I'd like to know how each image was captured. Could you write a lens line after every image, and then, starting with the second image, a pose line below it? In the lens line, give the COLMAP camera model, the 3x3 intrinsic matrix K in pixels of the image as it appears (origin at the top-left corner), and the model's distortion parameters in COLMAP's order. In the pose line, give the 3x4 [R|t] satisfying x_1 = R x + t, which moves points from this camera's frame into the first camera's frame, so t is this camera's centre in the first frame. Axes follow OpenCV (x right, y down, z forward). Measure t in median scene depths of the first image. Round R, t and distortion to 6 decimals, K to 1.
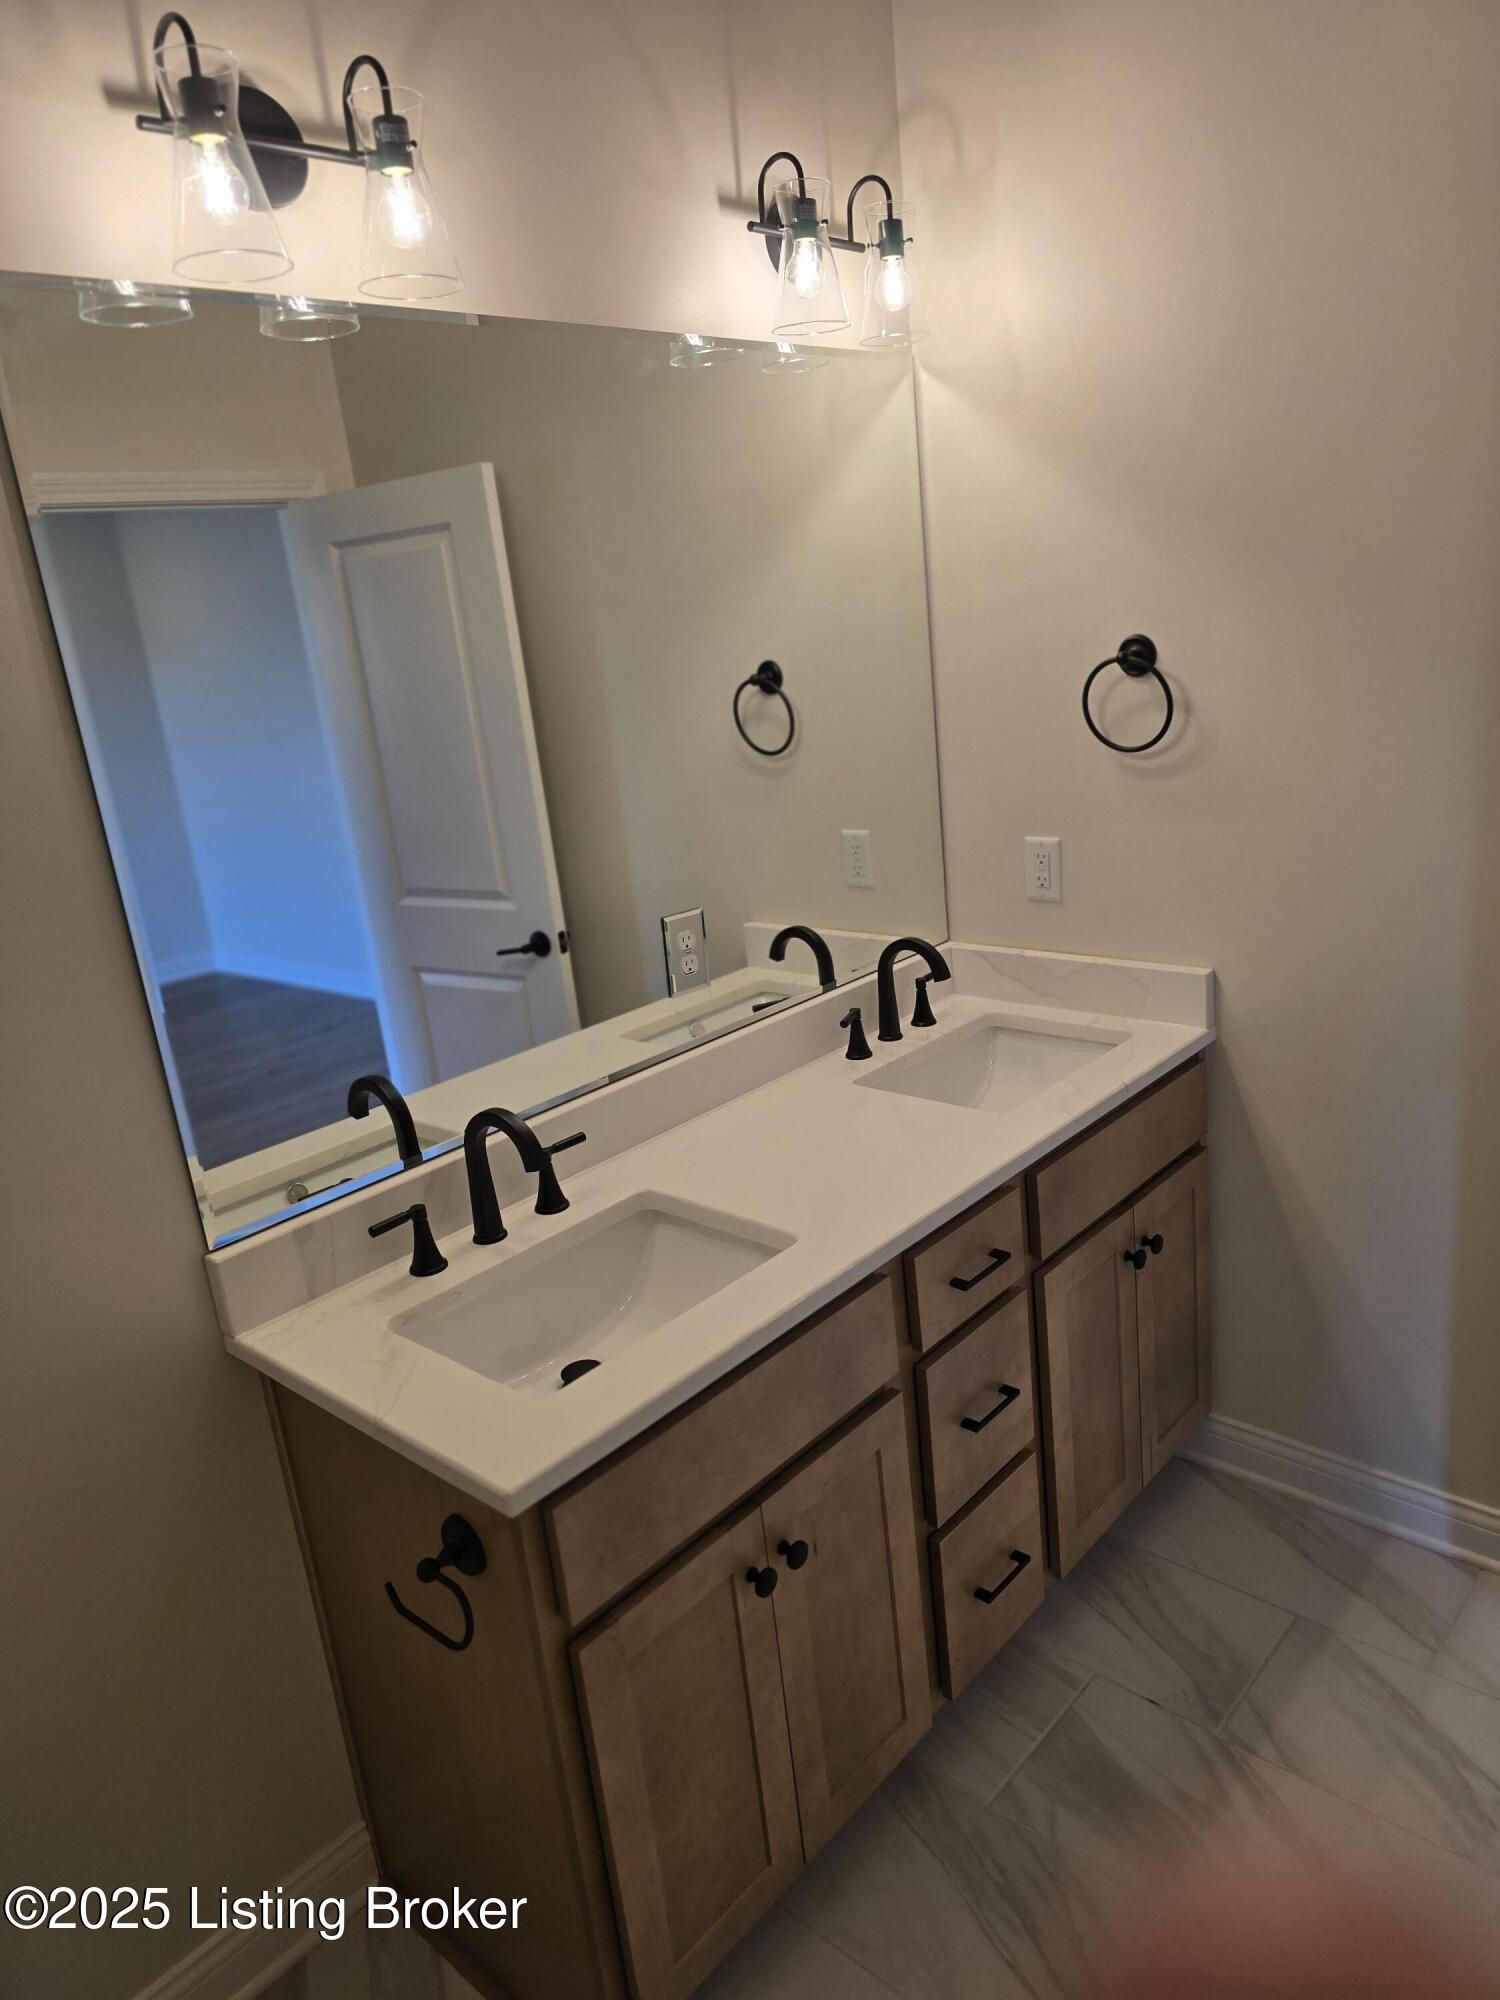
lens RADIAL K [[1350.5, 0, 769.4], [0, 1350.5, 994.7], [0, 0, 1]] dist [0.074294, -0.073872]
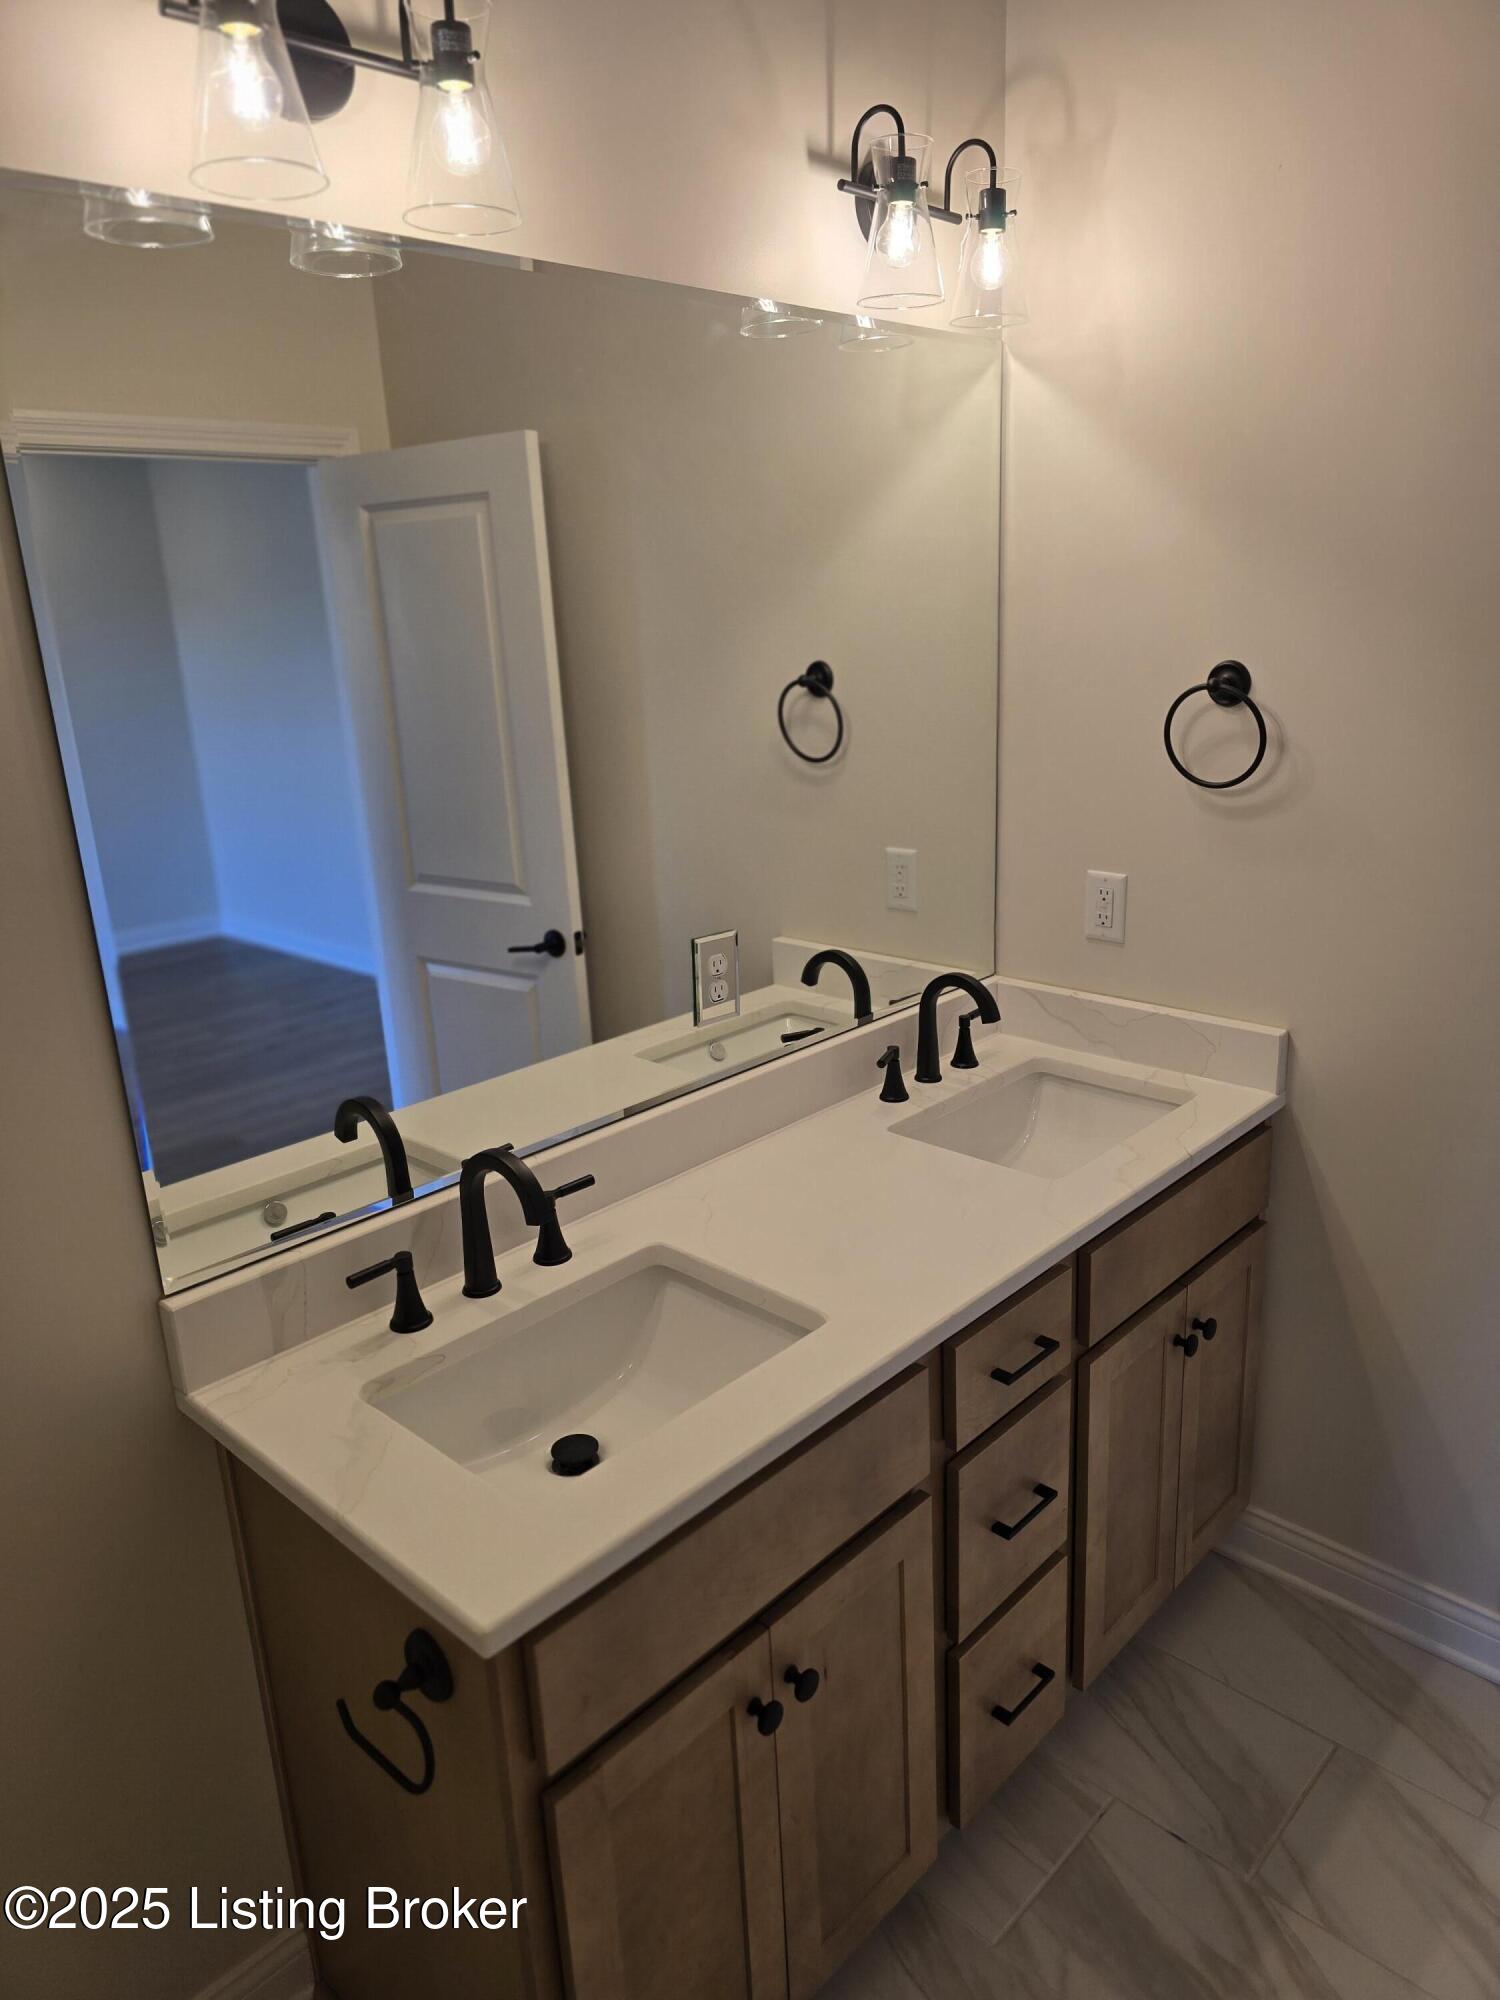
lens RADIAL K [[1350.5, 0, 770.5], [0, 1350.5, 988.4], [0, 0, 1]] dist [0.074294, -0.073872]
pose [[0.997909, 0.064545, -0.003473, -0.022609], [-0.064537, 0.997912, 0.002378, -0.030048], [0.003619, -0.002149, 0.999991, 0.092464]]
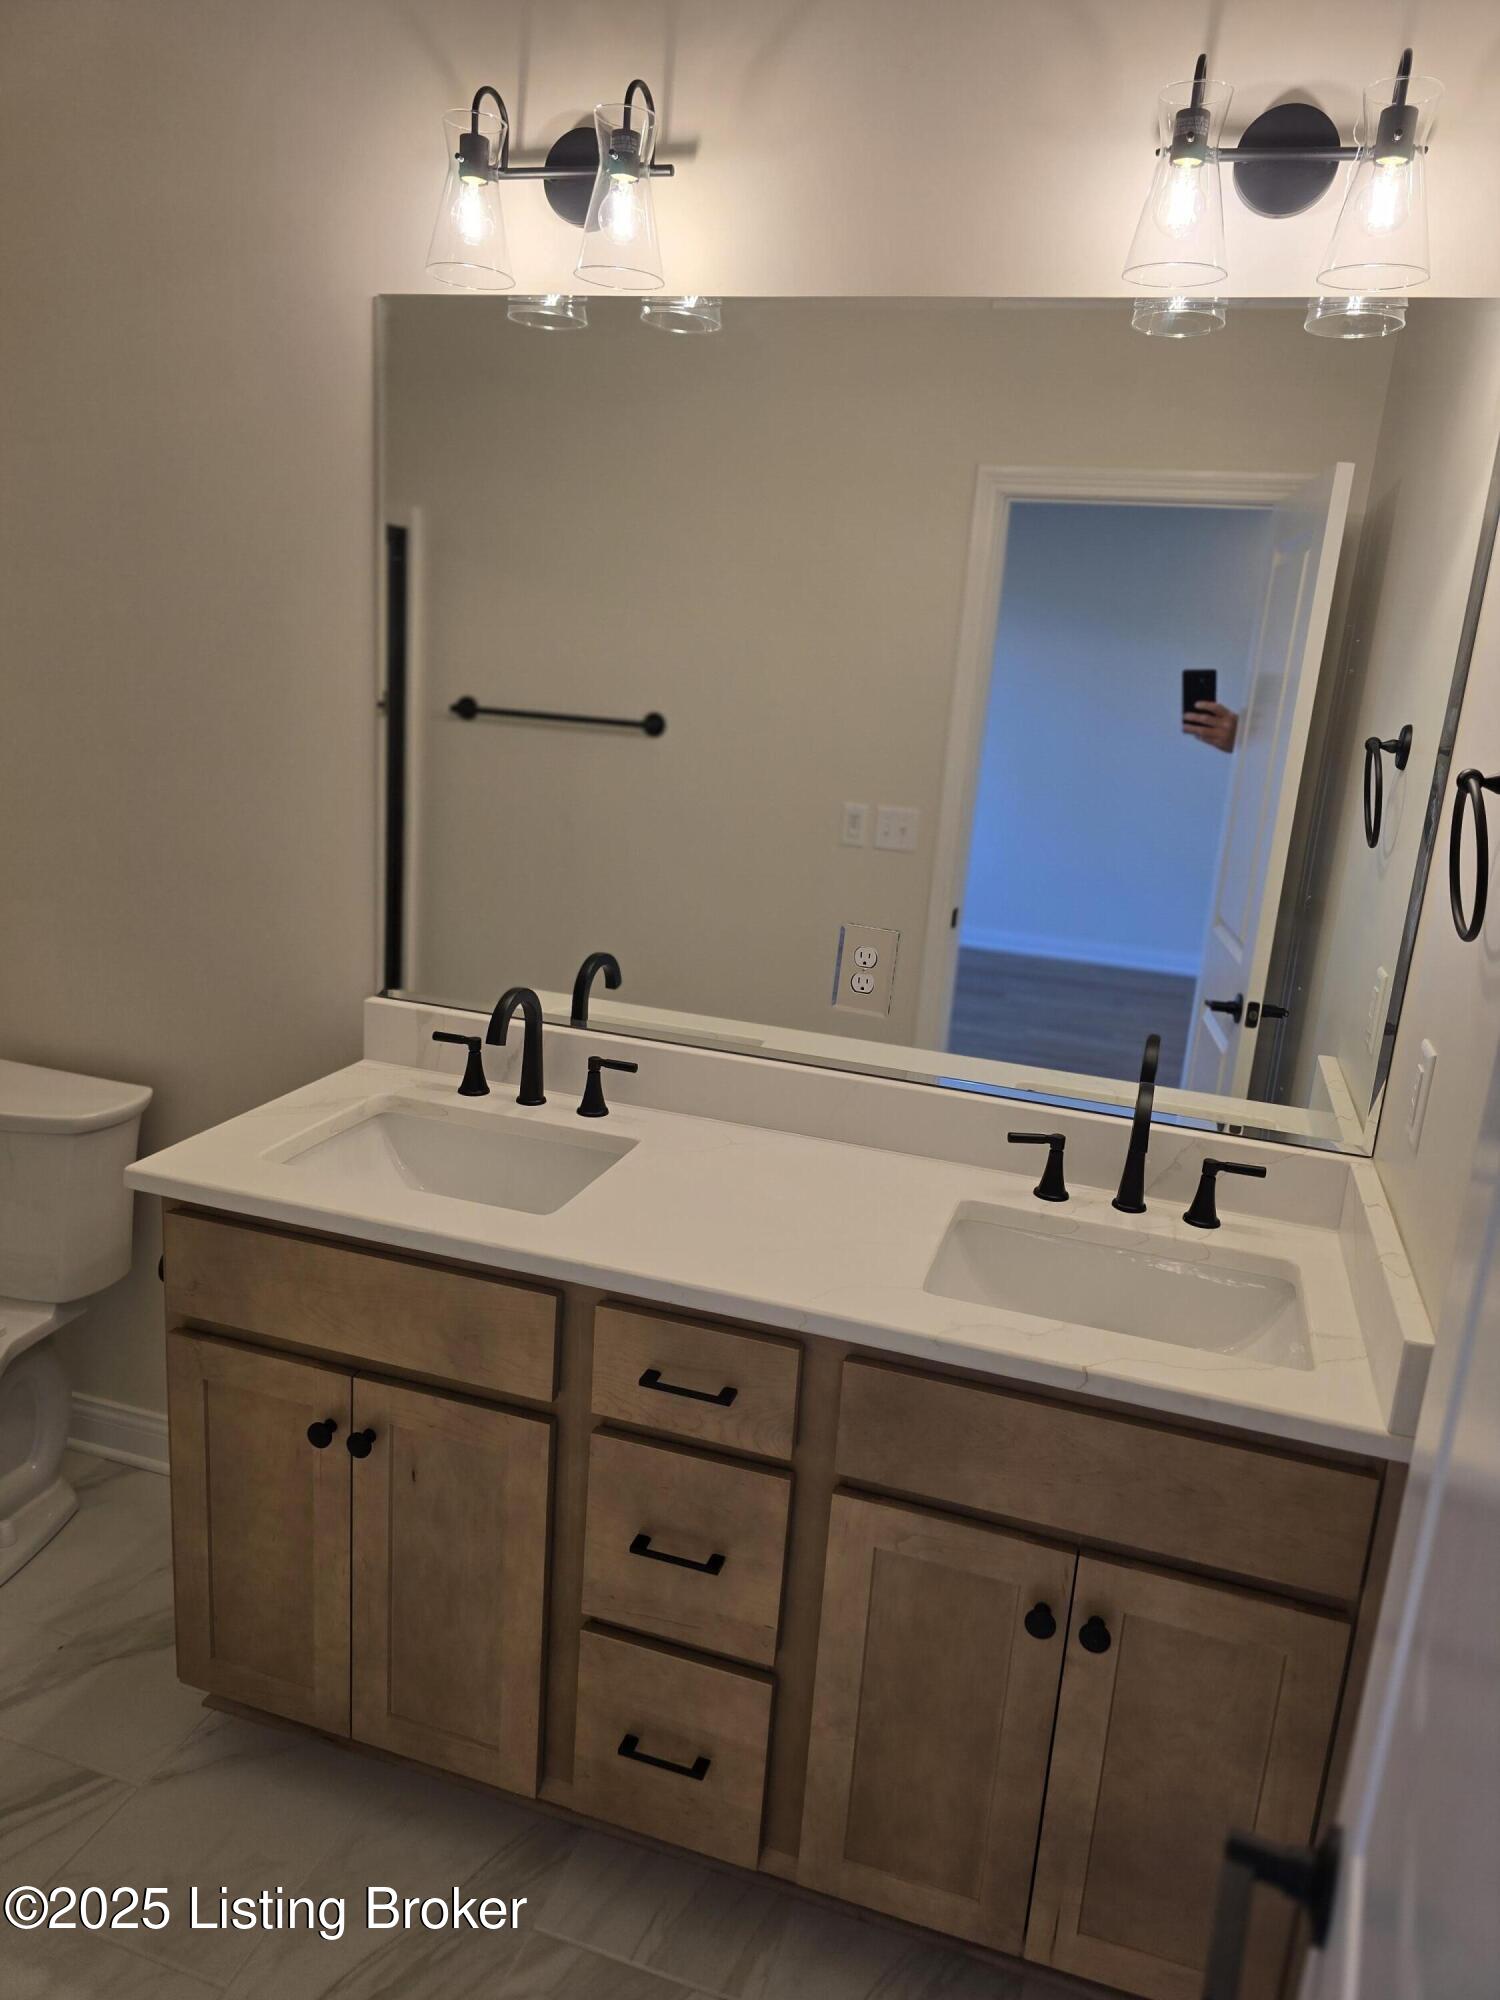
lens RADIAL K [[1350.5, 0, 831.8], [0, 1350.5, 993.5], [0, 0, 1]] dist [0.074294, -0.073872]
pose [[0.408273, 0.337356, -0.848236, 0.746751], [-0.364110, 0.912273, 0.187571, -0.189094], [0.837101, 0.232271, 0.495291, 0.550053]]
